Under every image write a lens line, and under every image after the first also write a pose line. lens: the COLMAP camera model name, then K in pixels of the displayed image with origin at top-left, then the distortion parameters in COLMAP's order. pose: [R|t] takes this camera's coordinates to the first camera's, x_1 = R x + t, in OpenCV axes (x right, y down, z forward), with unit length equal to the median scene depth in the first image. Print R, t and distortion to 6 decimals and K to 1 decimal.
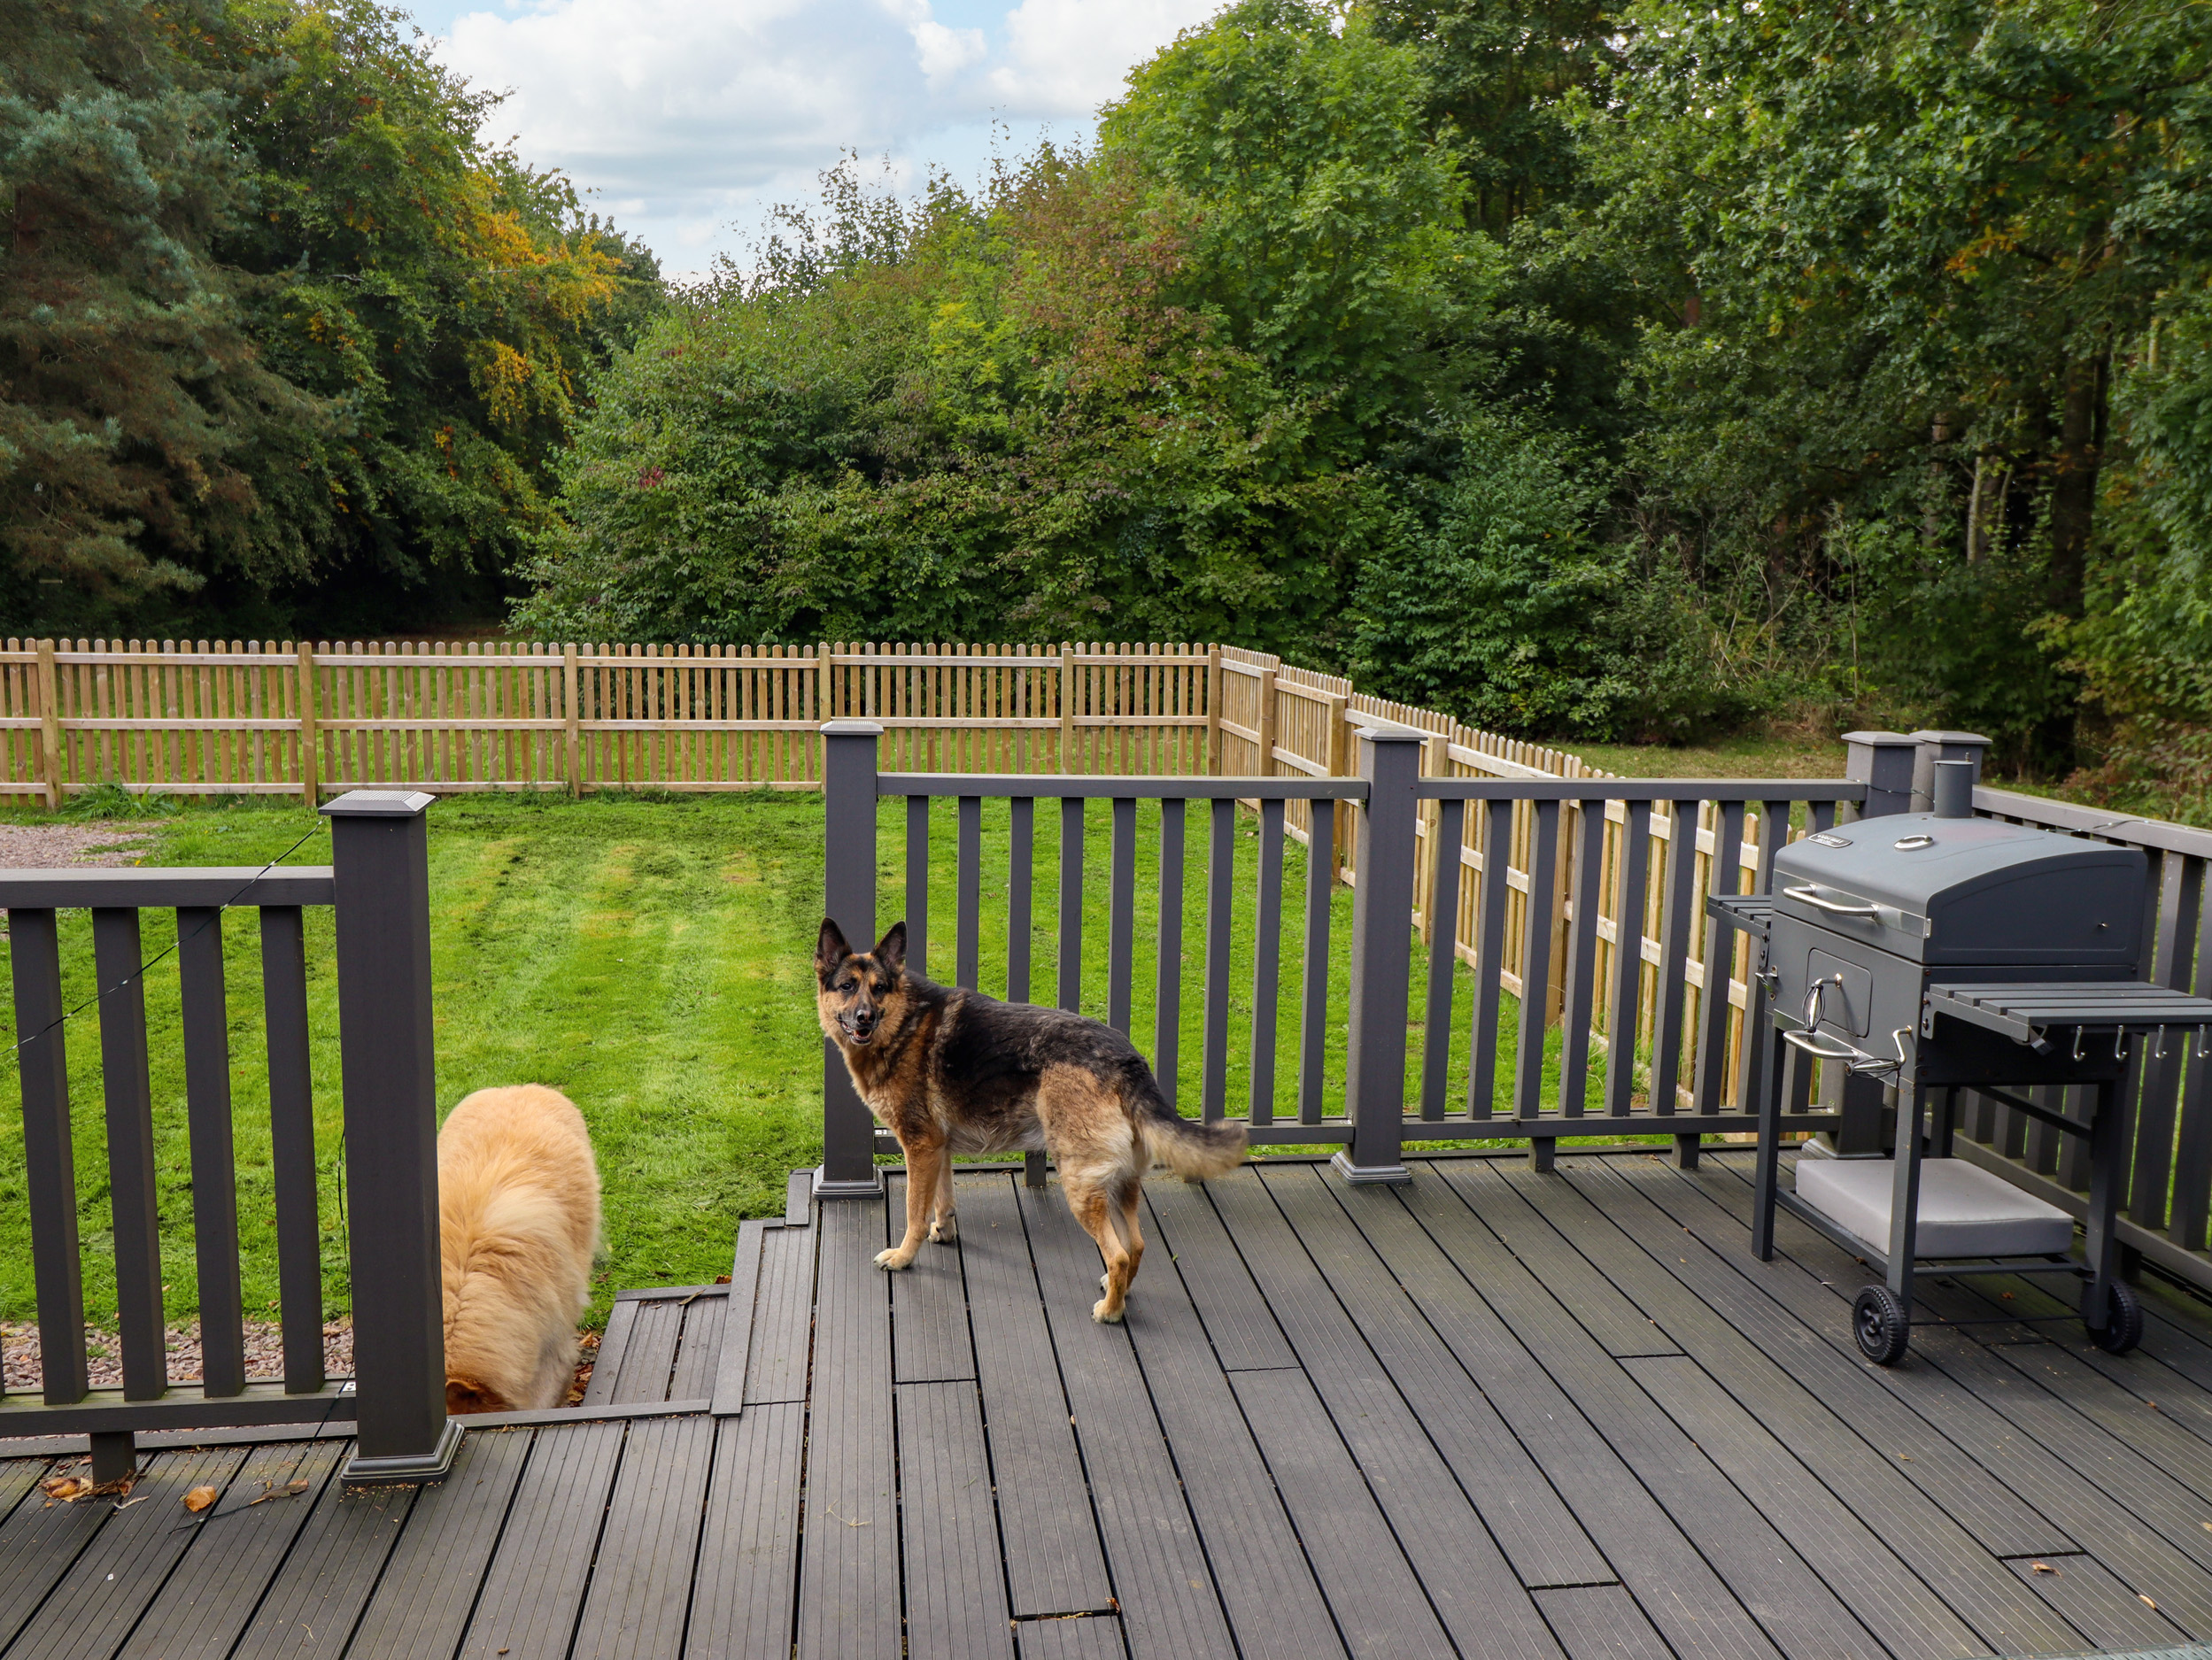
lens RADIAL K [[1959.6, 0, 1143.4], [0, 1959.6, 839.3], [0, 0, 1]] dist [0.015908, -0.008397]
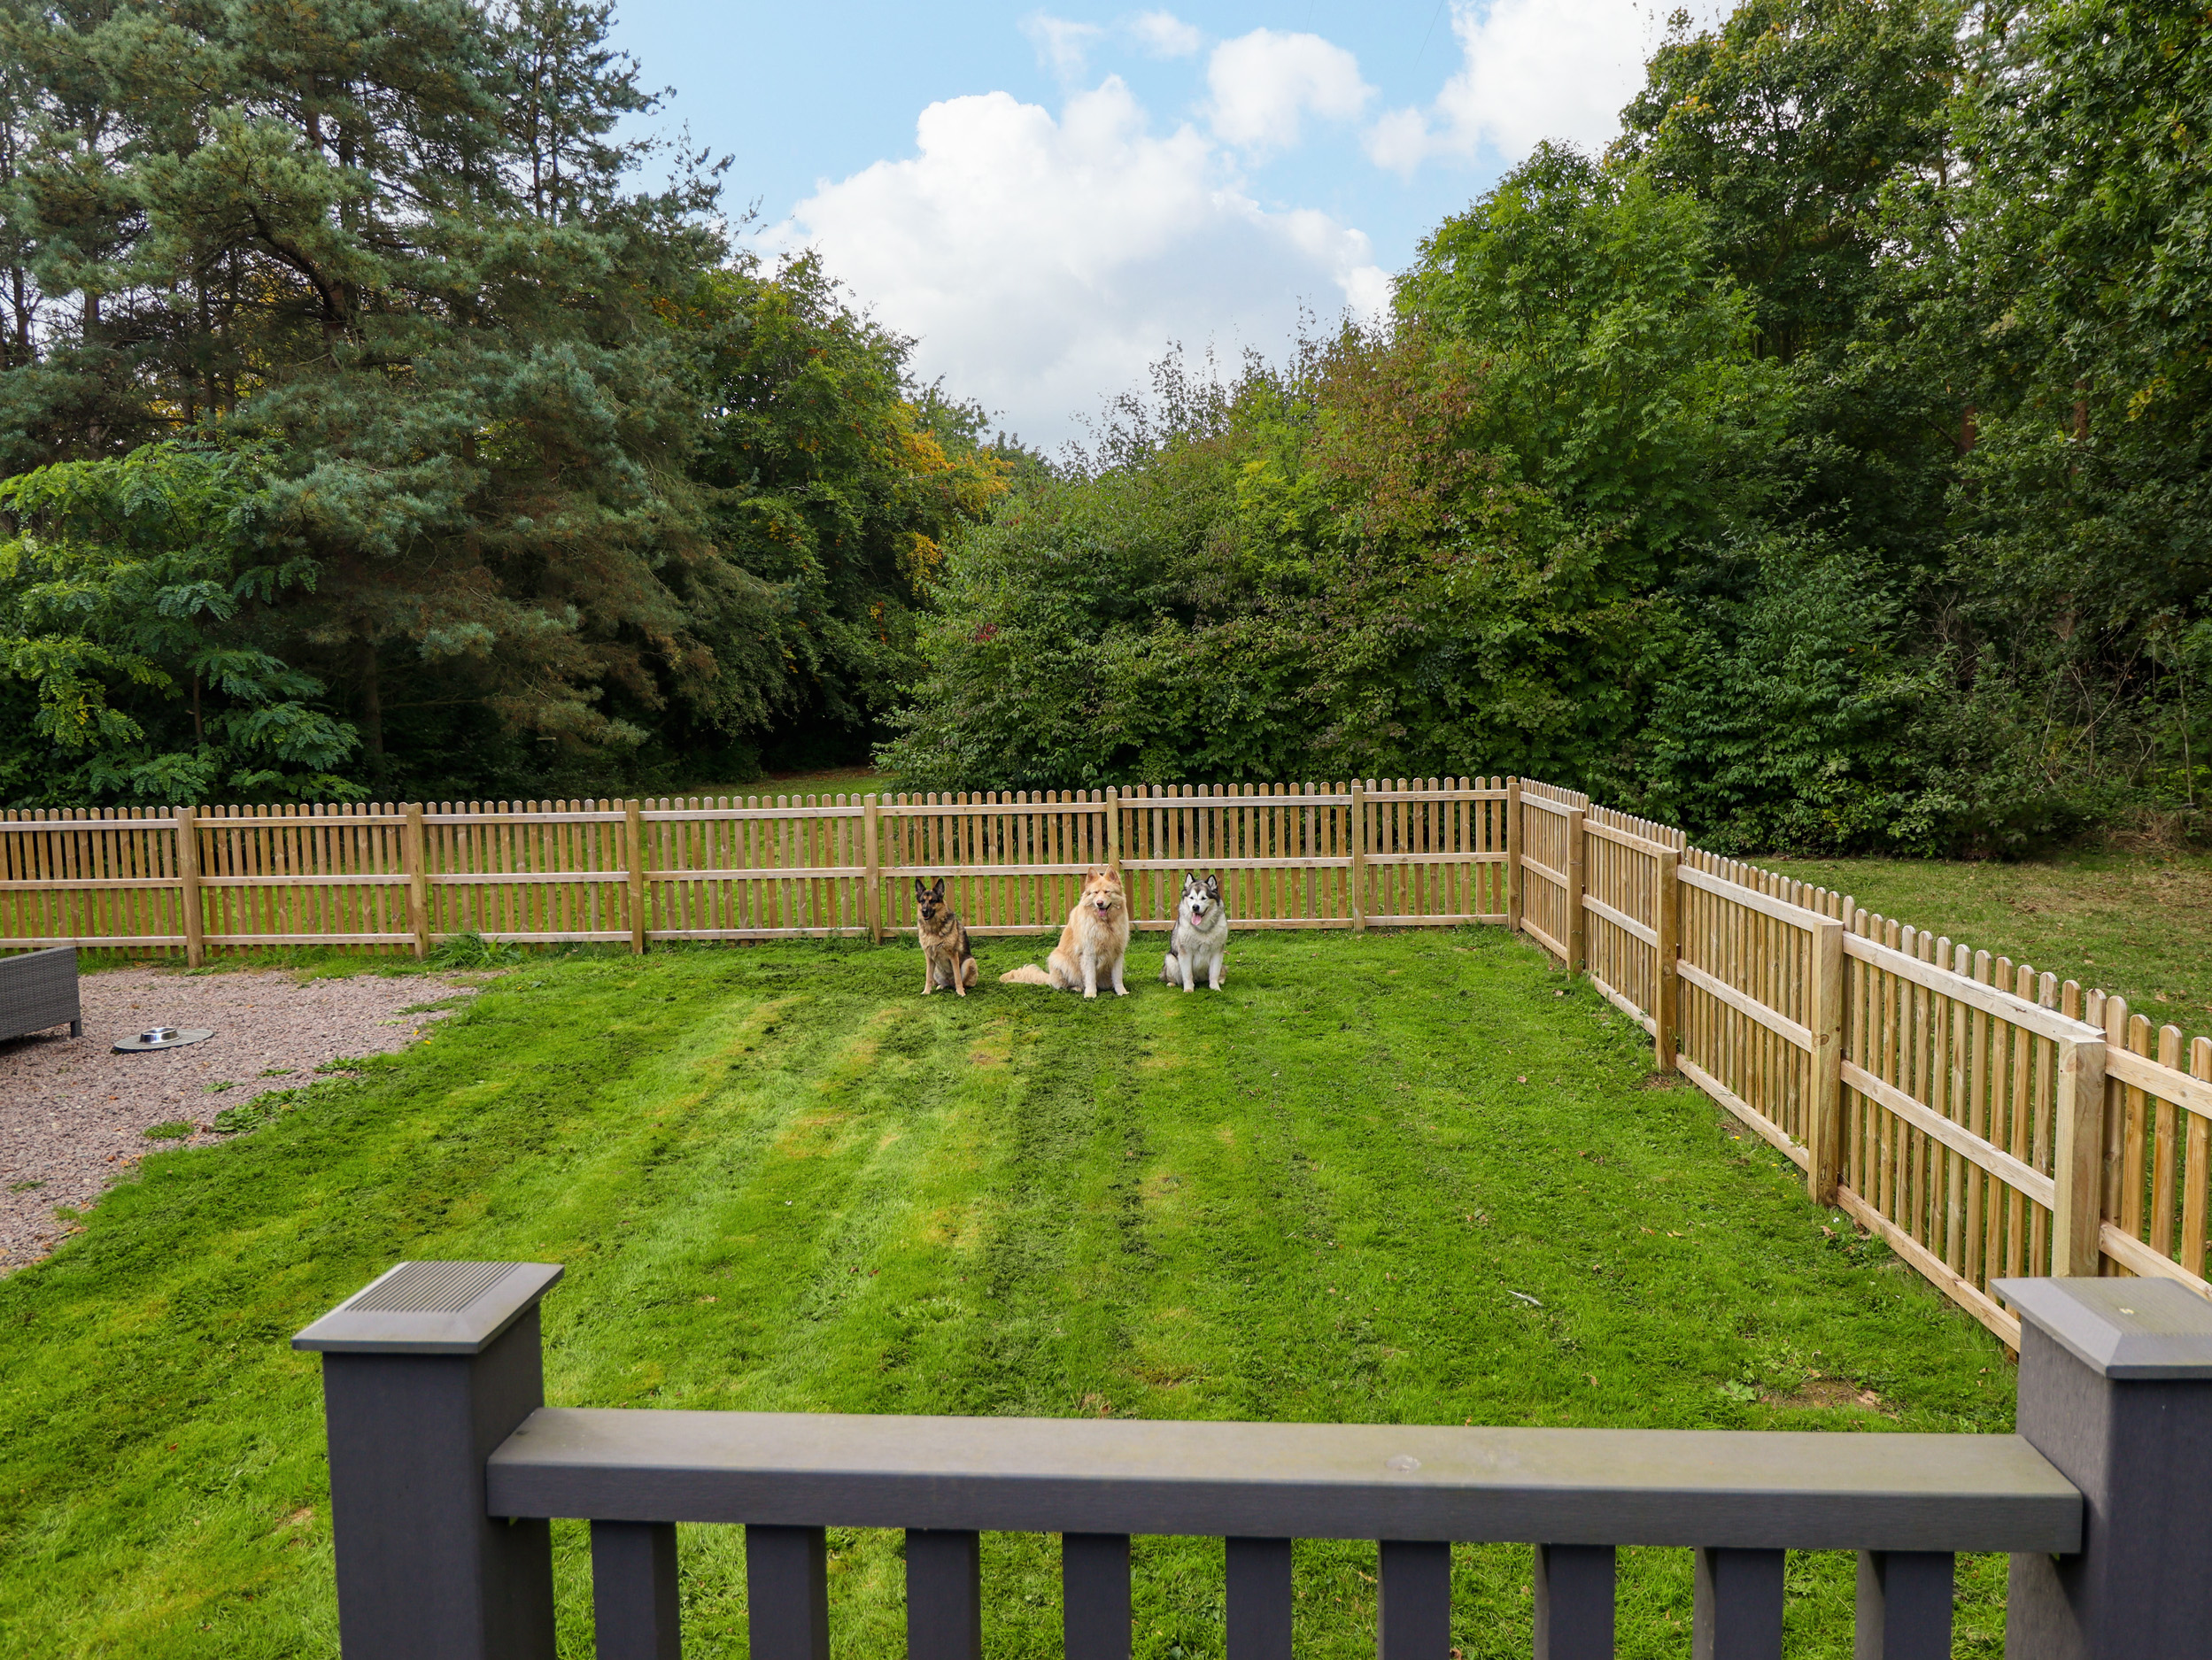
lens RADIAL K [[1613.6, 0, 1107.0], [0, 1613.6, 826.7], [0, 0, 1]] dist [0.005836, 0.002863]
pose [[0.977963, -0.020069, -0.207813, 0.003675], [0.008100, 0.998267, -0.058286, -0.019976], [0.208623, 0.055318, 0.976430, 0.122836]]
